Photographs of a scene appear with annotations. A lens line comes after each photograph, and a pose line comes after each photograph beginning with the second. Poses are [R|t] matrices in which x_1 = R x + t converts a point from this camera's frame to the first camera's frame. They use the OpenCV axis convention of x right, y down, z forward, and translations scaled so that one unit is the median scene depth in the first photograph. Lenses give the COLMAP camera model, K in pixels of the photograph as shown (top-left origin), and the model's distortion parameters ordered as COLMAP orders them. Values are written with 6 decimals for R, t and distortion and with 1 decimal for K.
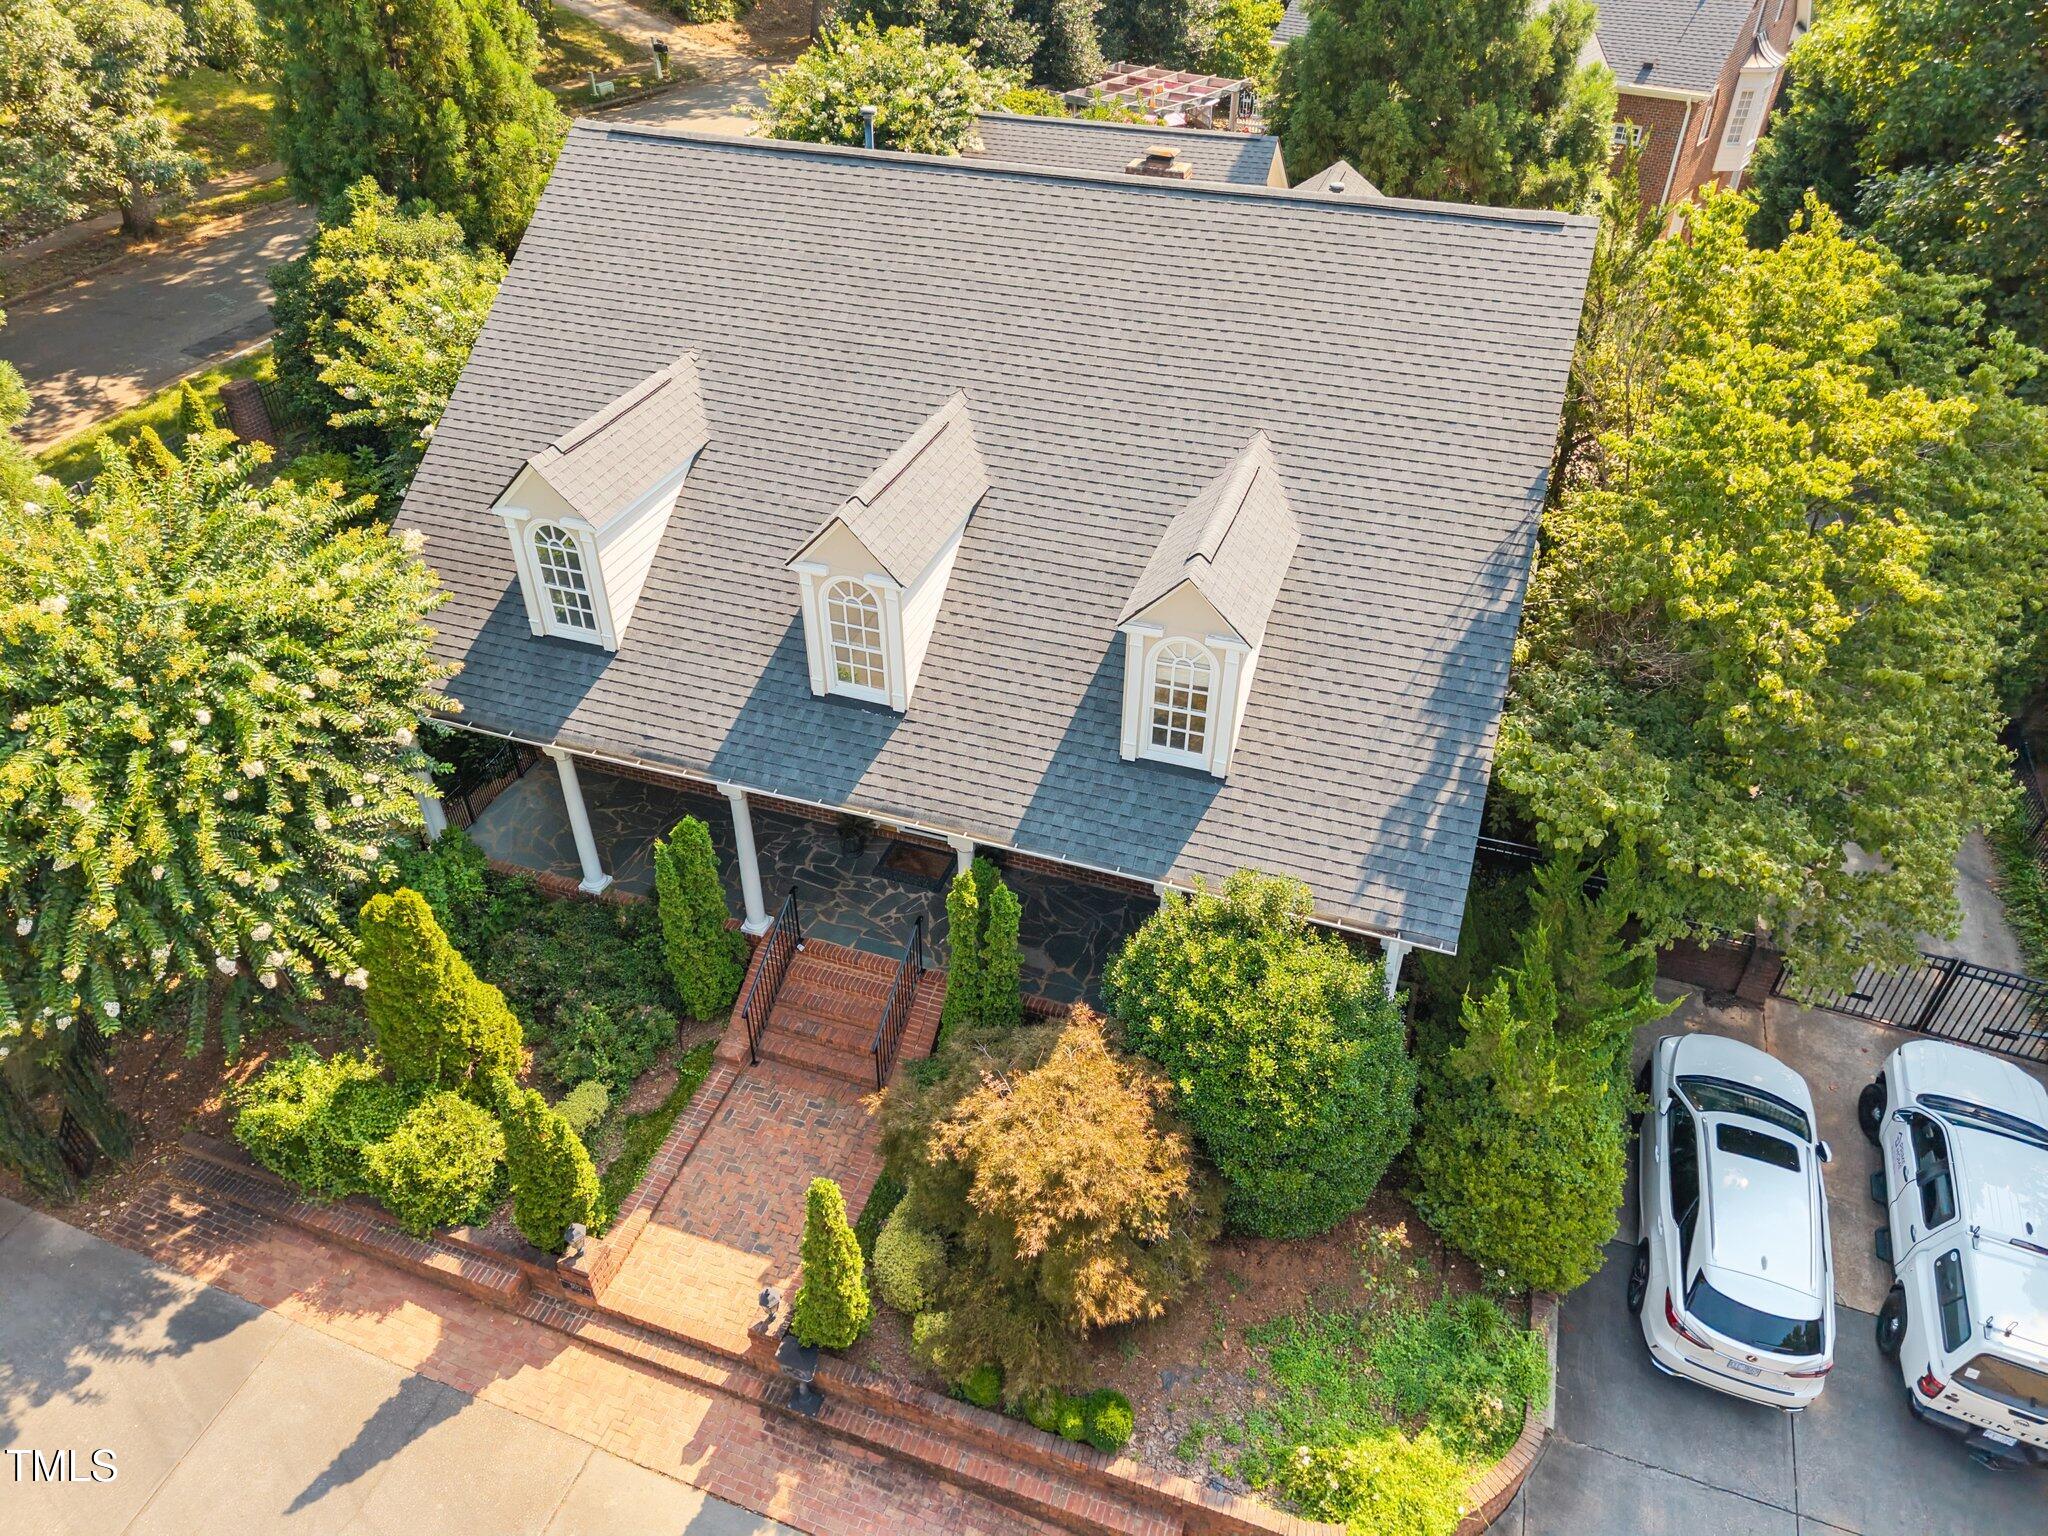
lens RADIAL K [[1402.4, 0, 1009.9], [0, 1402.4, 769.6], [0, 0, 1]] dist [0.024629, -0.022290]
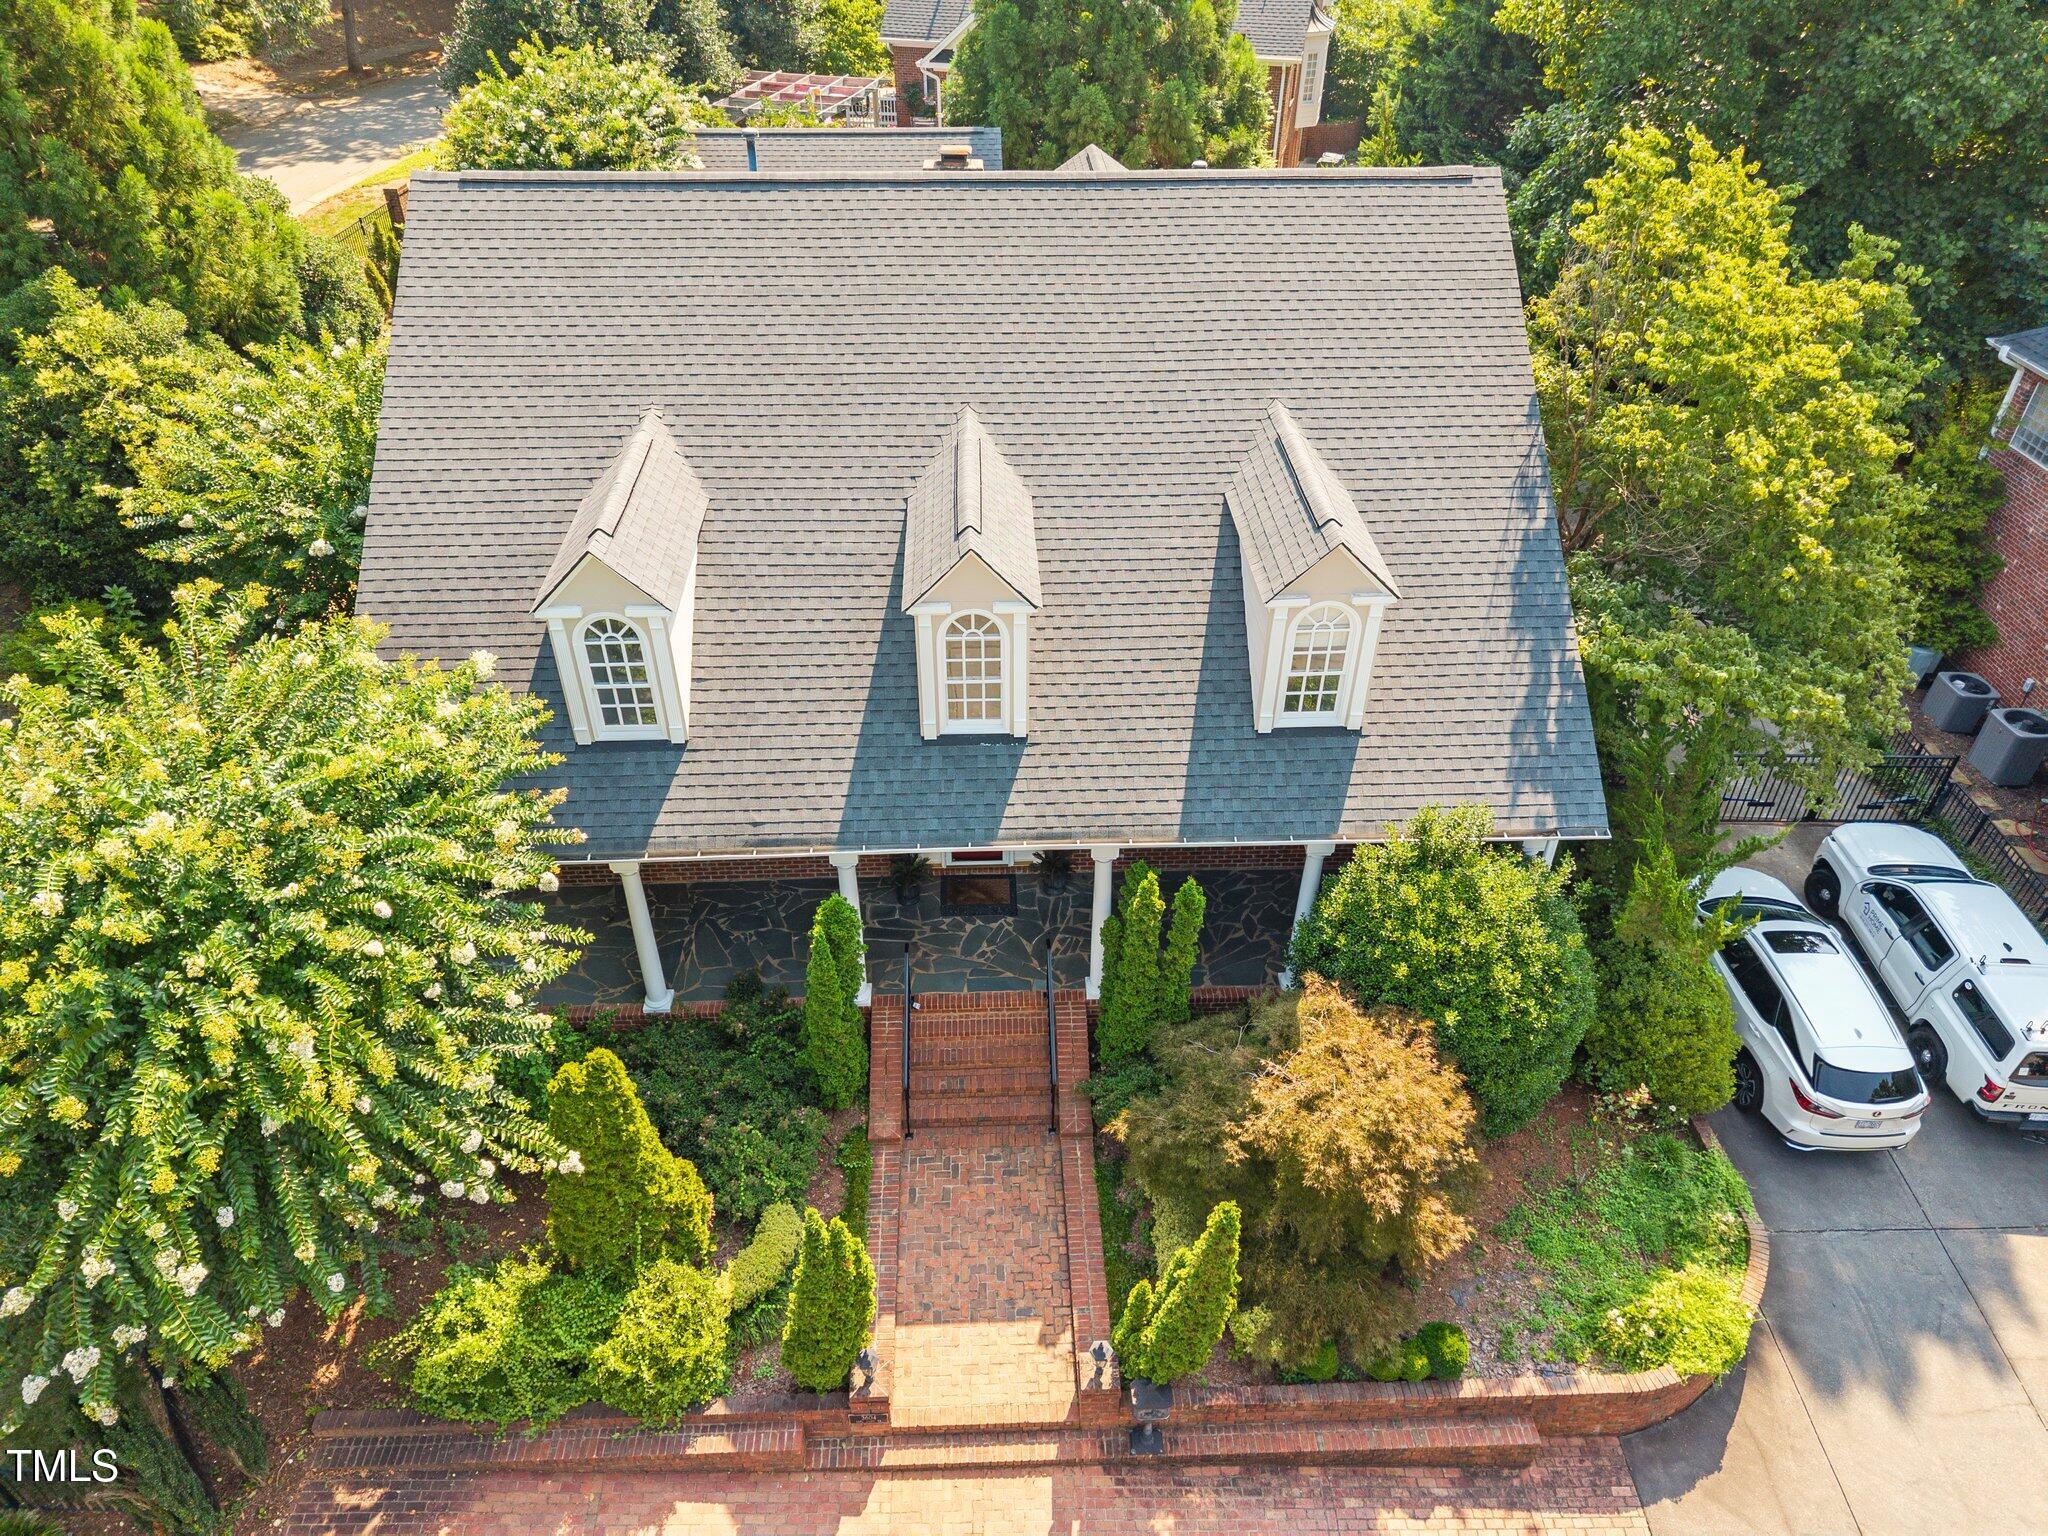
lens RADIAL K [[1402.4, 0, 1020.6], [0, 1402.4, 770.2], [0, 0, 1]] dist [0.024629, -0.022290]
pose [[0.929649, -0.221545, 0.294399, -0.371103], [0.221347, 0.974587, 0.034442, -0.052513], [-0.294548, 0.033145, 0.955062, 0.070659]]
